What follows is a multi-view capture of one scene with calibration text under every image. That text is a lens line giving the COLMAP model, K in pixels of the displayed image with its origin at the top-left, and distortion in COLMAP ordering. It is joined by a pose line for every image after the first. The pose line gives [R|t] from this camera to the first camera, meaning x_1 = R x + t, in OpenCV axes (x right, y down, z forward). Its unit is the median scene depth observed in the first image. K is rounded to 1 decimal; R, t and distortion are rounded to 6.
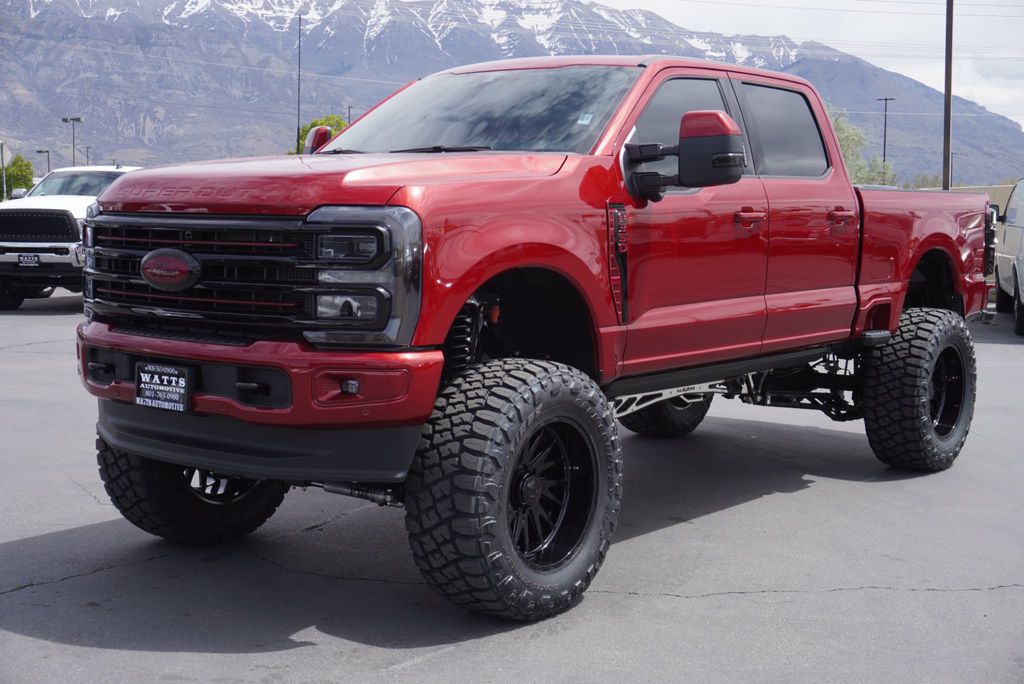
lens RADIAL K [[1403.3, 0, 522.1], [0, 1403.3, 342.5], [0, 0, 1]] dist [0.017858, 0.000000]
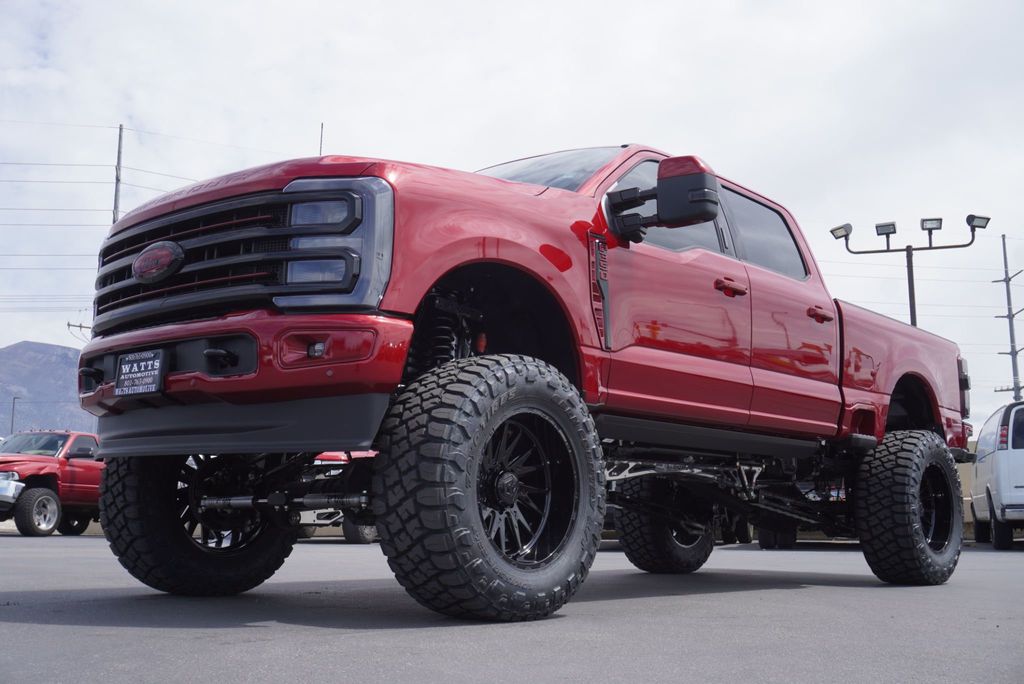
lens RADIAL K [[1144.5, 0, 516.3], [0, 1144.5, 316.3], [0, 0, 1]] dist [-0.004538, 0.000000]
pose [[0.998855, -0.006484, -0.047402, 0.048550], [-0.005884, 0.966608, -0.256193, 0.185445], [0.047480, 0.256179, 0.965463, 0.196041]]
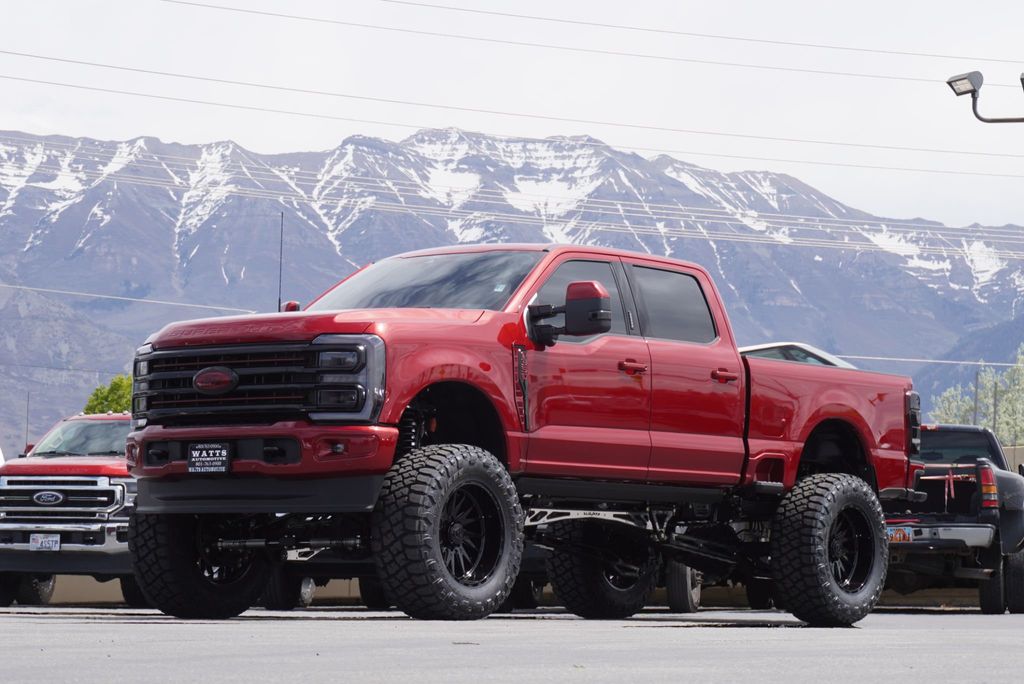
lens RADIAL K [[2682.3, 0, 506.8], [0, 2682.3, 340.2], [0, 0, 1]] dist [0.289090, 0.000000]
pose [[0.999997, 0.000814, 0.002207, 0.050047], [-0.000422, 0.985102, -0.171972, 0.370568], [-0.002314, 0.171971, 0.985099, -1.704250]]
